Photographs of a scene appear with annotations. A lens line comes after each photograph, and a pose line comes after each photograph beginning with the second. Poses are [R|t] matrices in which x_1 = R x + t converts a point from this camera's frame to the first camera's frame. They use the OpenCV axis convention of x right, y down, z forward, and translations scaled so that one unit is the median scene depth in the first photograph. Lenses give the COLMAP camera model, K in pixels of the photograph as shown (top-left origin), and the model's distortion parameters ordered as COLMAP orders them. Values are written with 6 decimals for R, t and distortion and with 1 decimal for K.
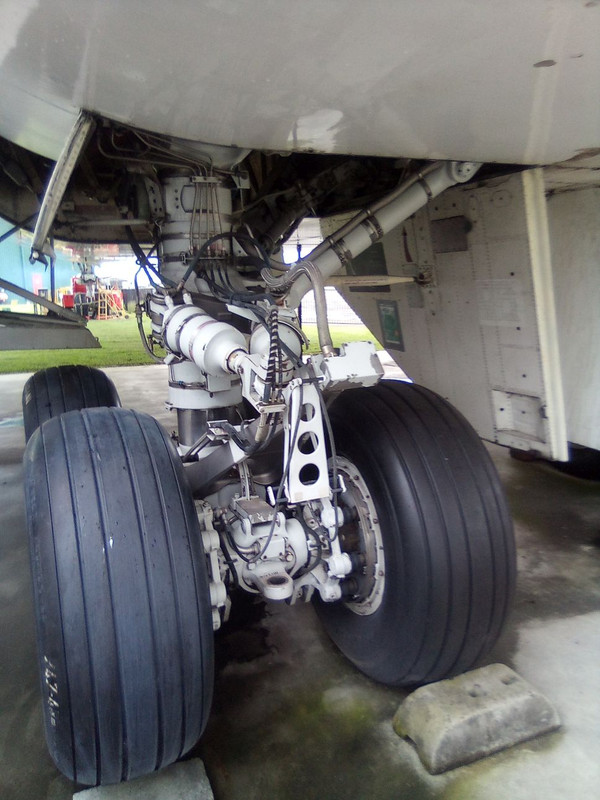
lens RADIAL K [[661.9, 0, 301.6], [0, 661.9, 426.0], [0, 0, 1]] dist [0.063084, -0.005595]
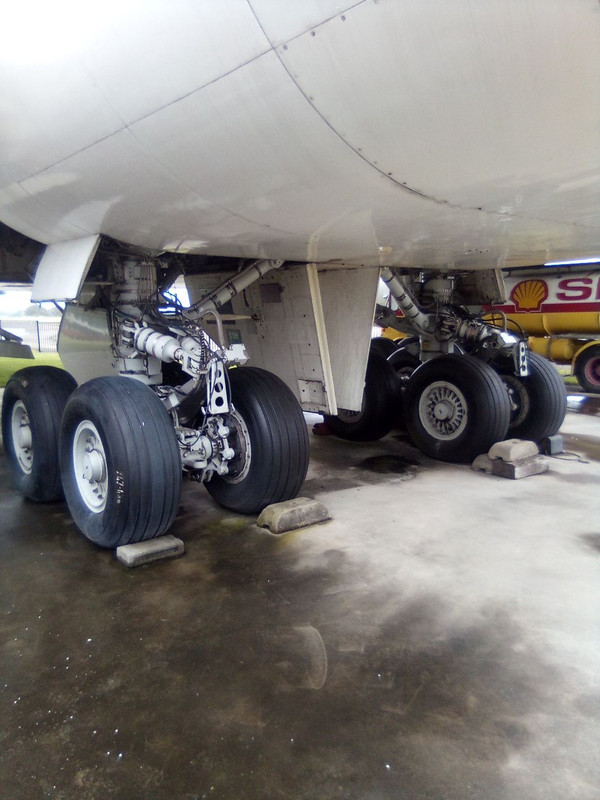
lens RADIAL K [[660.1, 0, 300.0], [0, 660.1, 400.0], [0, 0, 1]] dist [0.225553, -0.000957]
pose [[0.962726, -0.019432, 0.269778, -0.273472], [0.043847, 0.995435, -0.084769, 0.222360], [-0.266900, 0.093439, 0.959184, -1.018579]]
